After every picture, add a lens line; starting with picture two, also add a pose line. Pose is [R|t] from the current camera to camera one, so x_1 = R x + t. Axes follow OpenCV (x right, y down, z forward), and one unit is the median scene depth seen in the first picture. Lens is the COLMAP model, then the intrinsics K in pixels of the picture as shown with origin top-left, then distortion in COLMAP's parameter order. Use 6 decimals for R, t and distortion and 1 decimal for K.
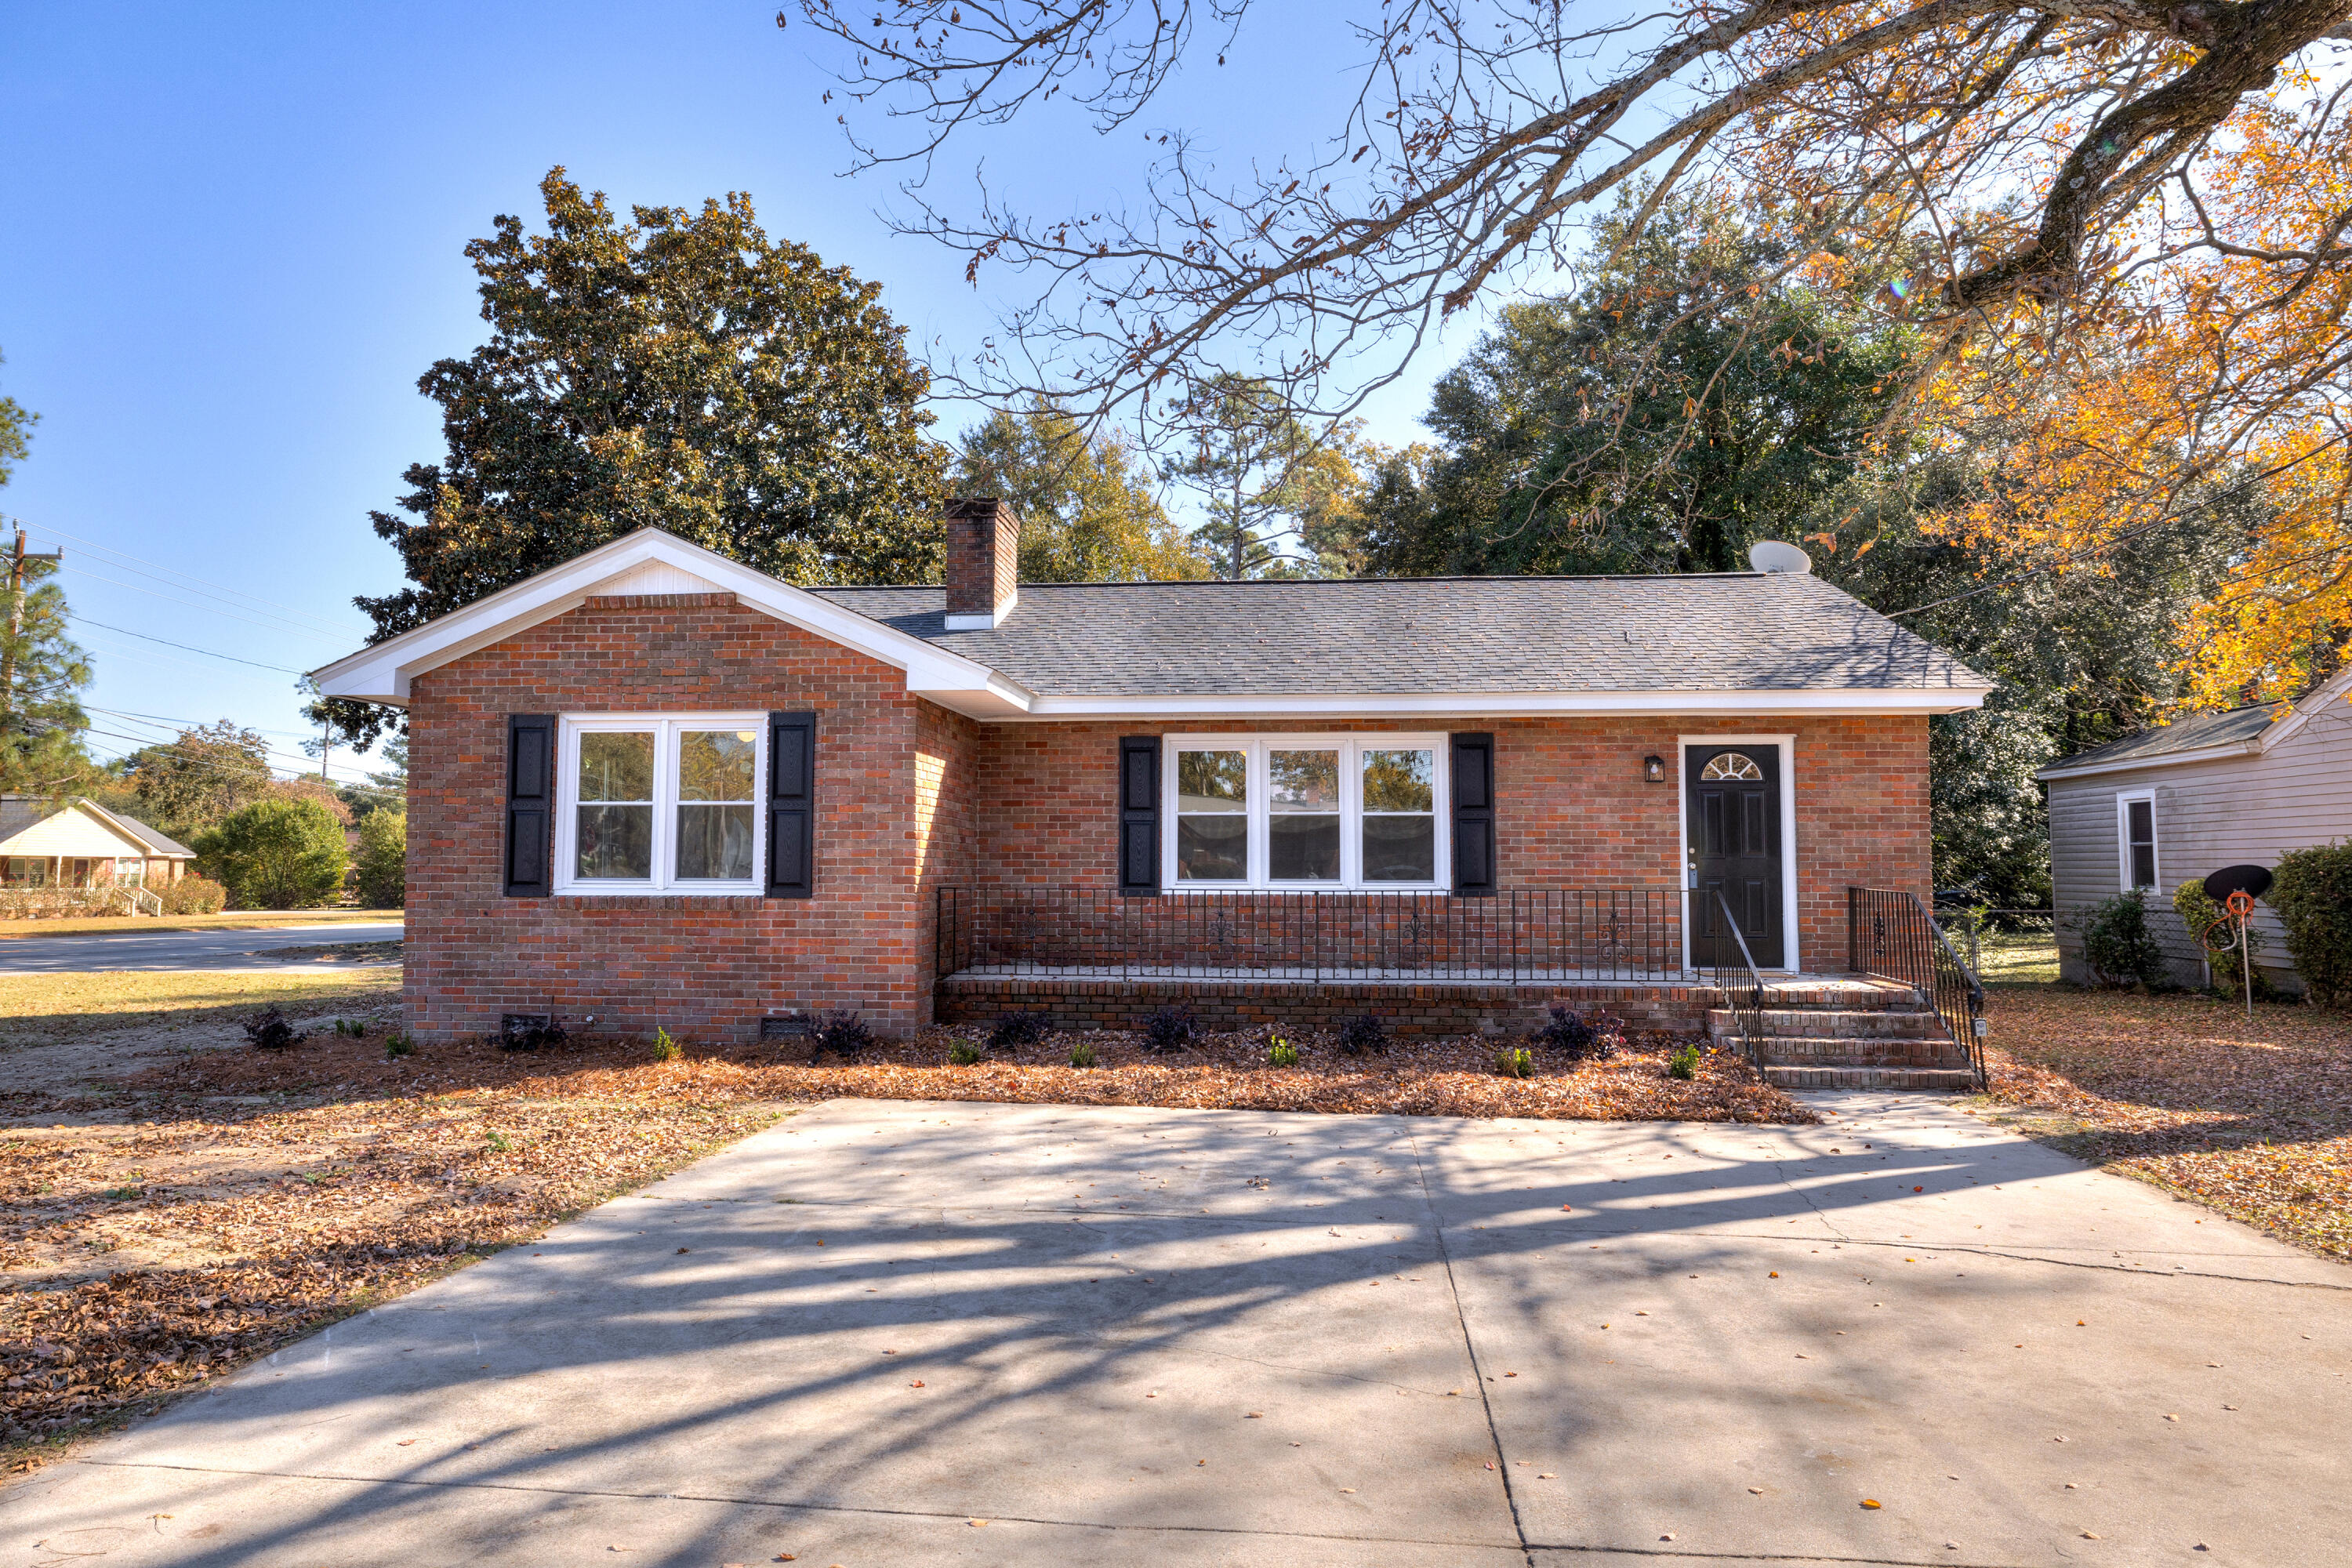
lens RADIAL K [[1414.5, 0, 1169.7], [0, 1414.5, 835.3], [0, 0, 1]] dist [-0.006477, -0.001443]
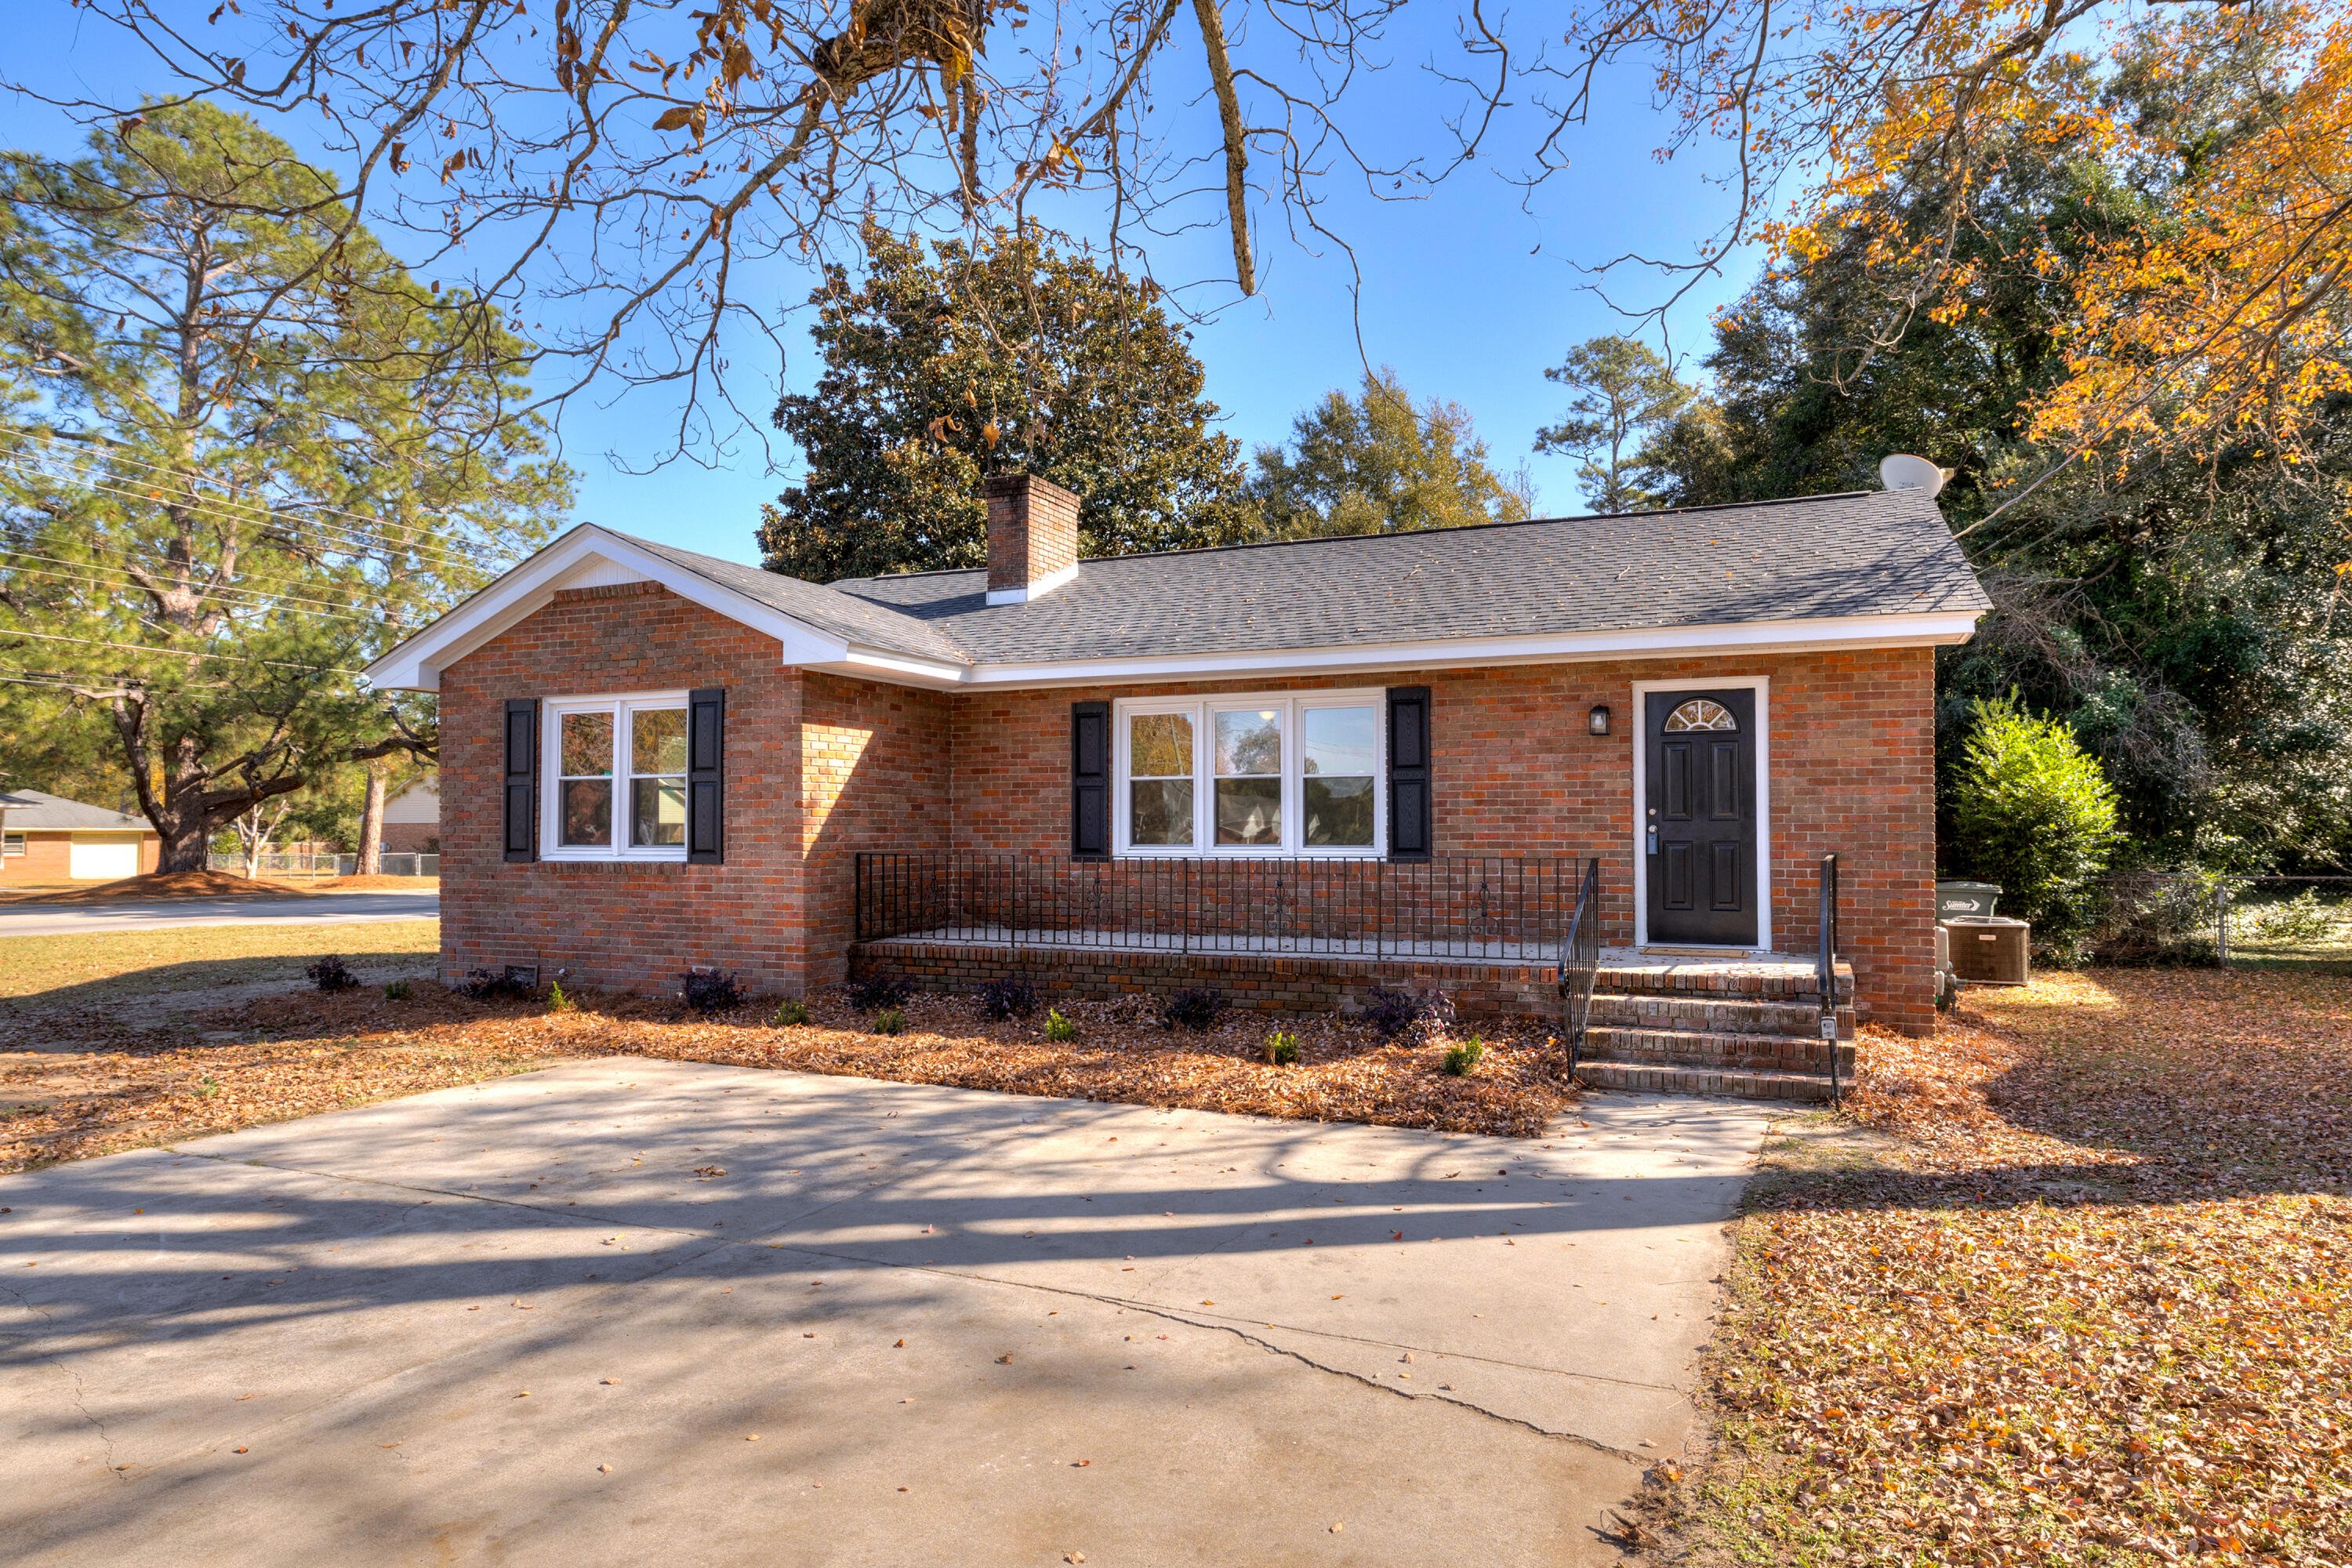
lens RADIAL K [[1332.2, 0, 1263.1], [0, 1332.2, 809.0], [0, 0, 1]] dist [-0.004287, -0.001712]
pose [[0.960912, -0.009354, -0.276697, 0.364554], [0.010889, 0.999933, 0.004008, 0.003209], [0.276641, -0.006864, 0.960949, 0.133462]]
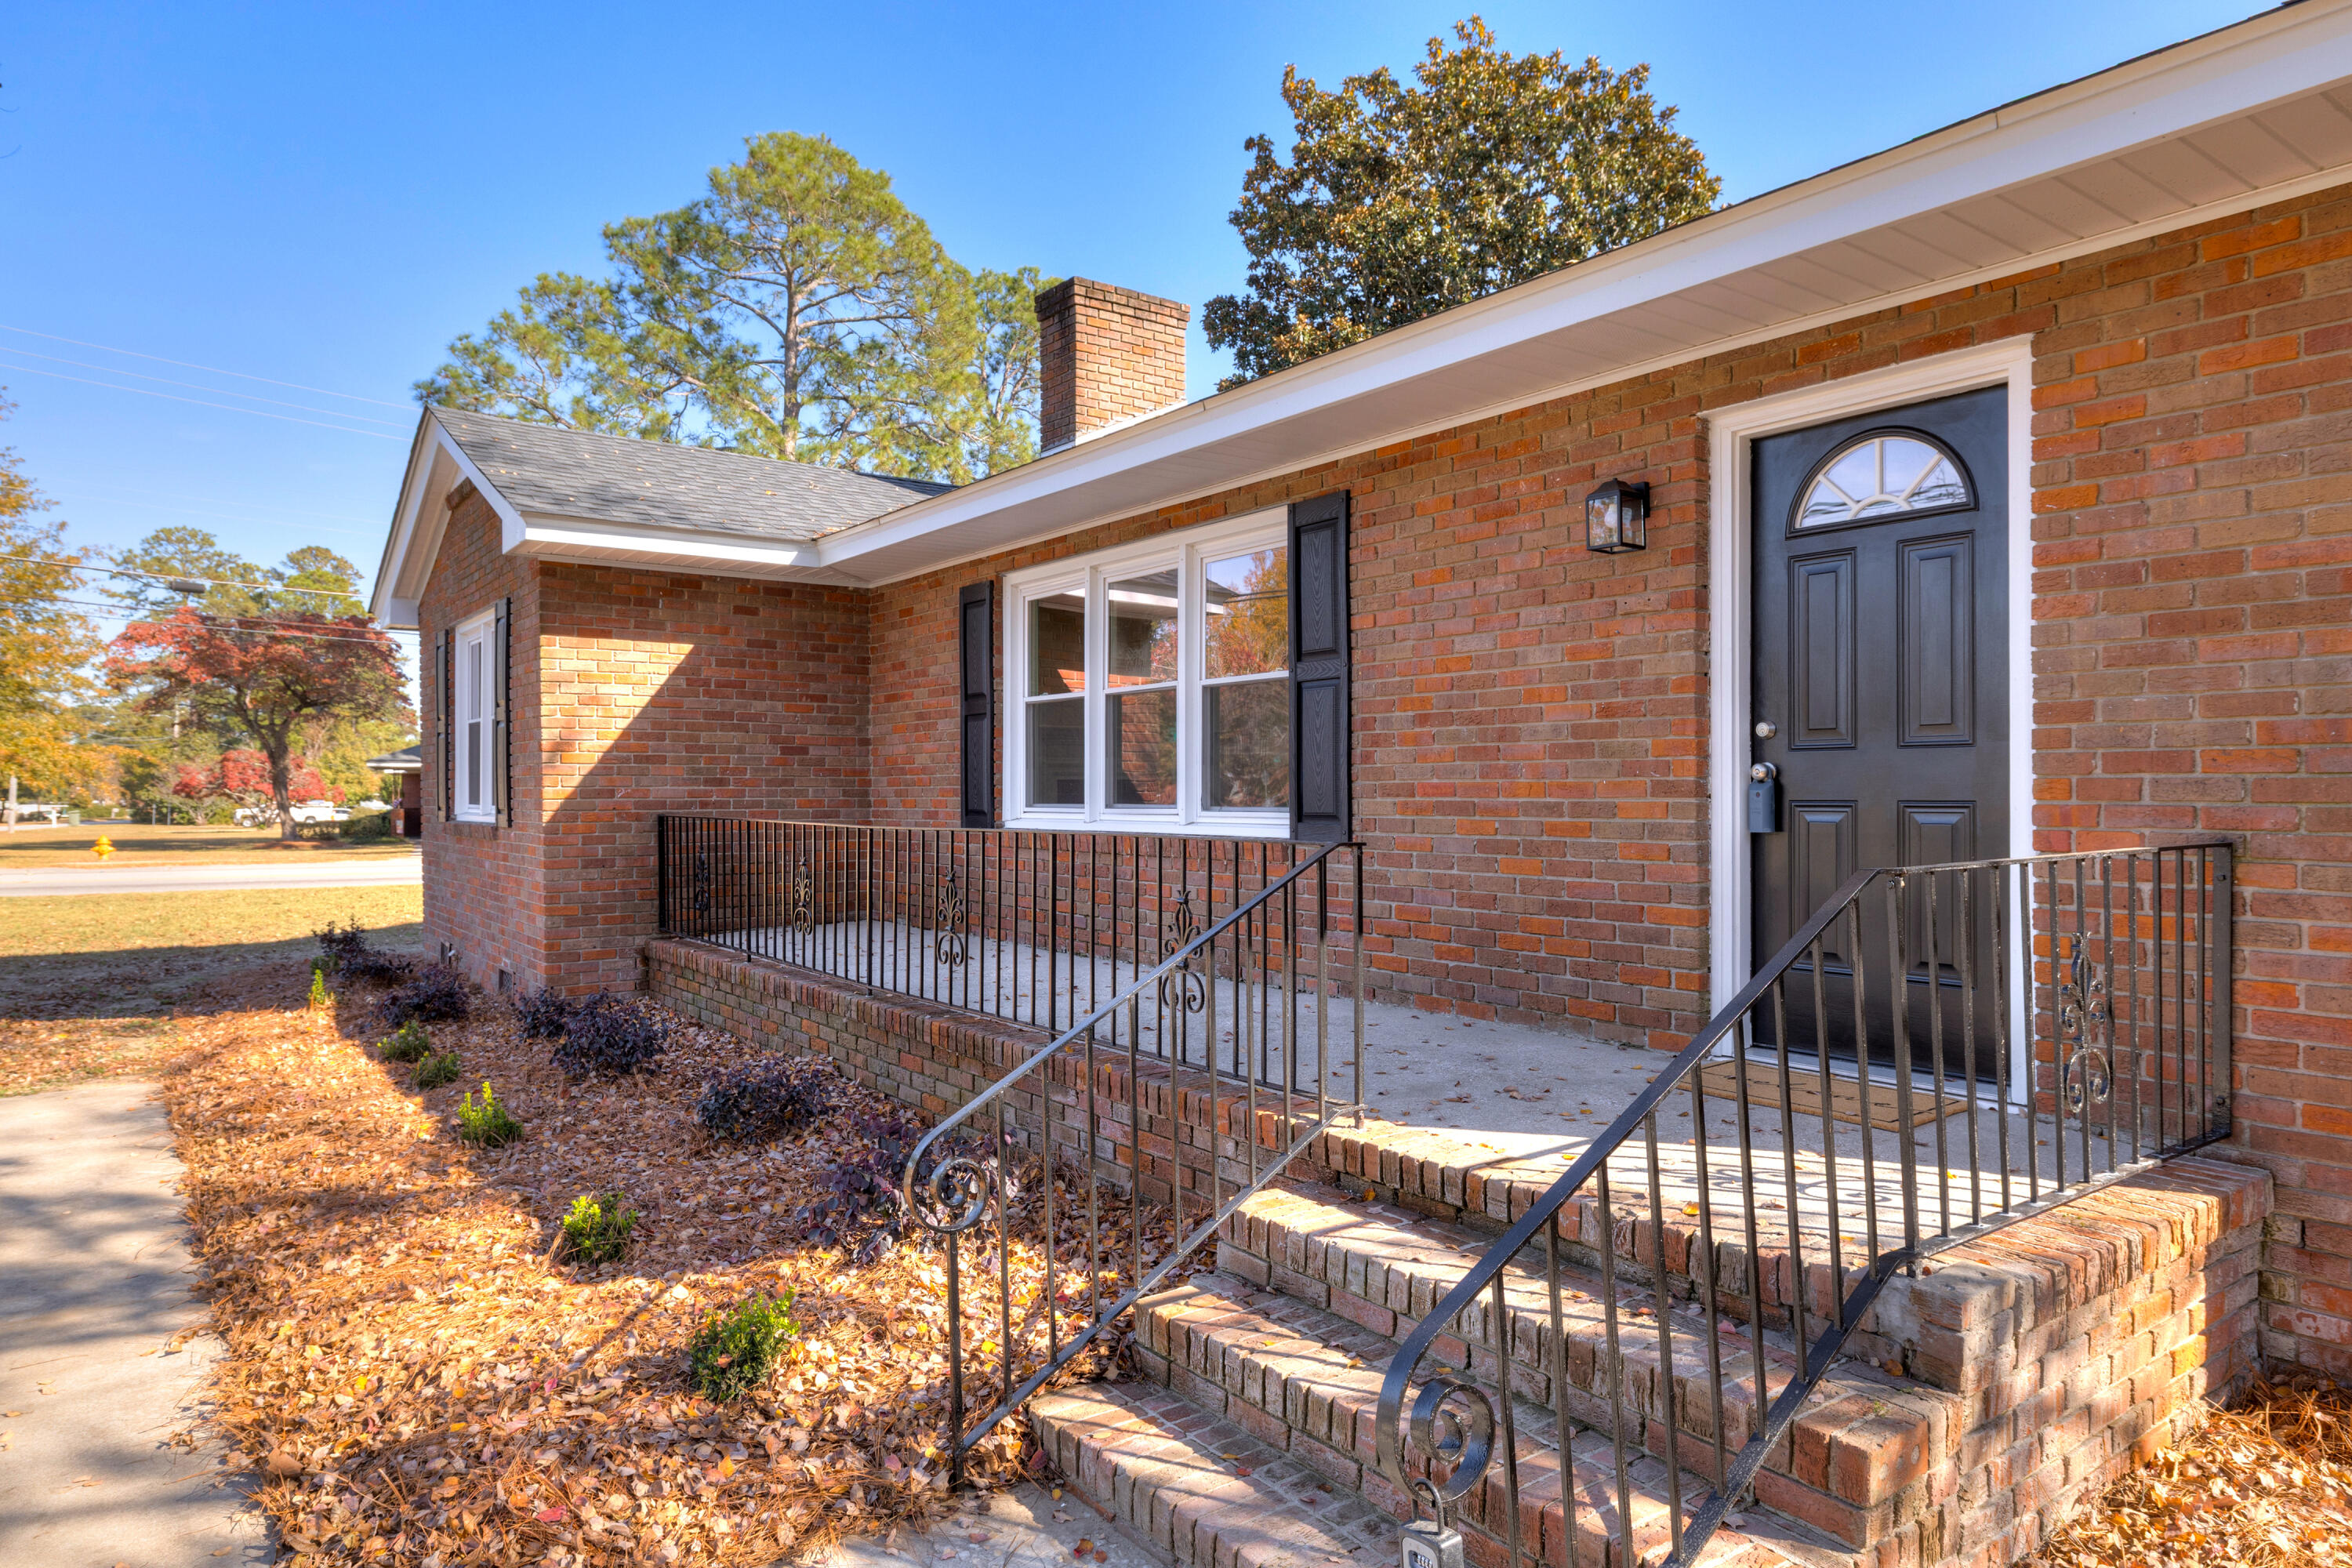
lens RADIAL K [[1433.7, 0, 1176.0], [0, 1433.7, 784.0], [0, 0, 1]] dist [-0.000183, 0.000138]
pose [[0.669534, -0.009345, -0.742723, 0.537733], [0.017621, 0.999839, 0.003304, 0.020952], [0.742572, -0.015299, 0.669591, 0.643131]]
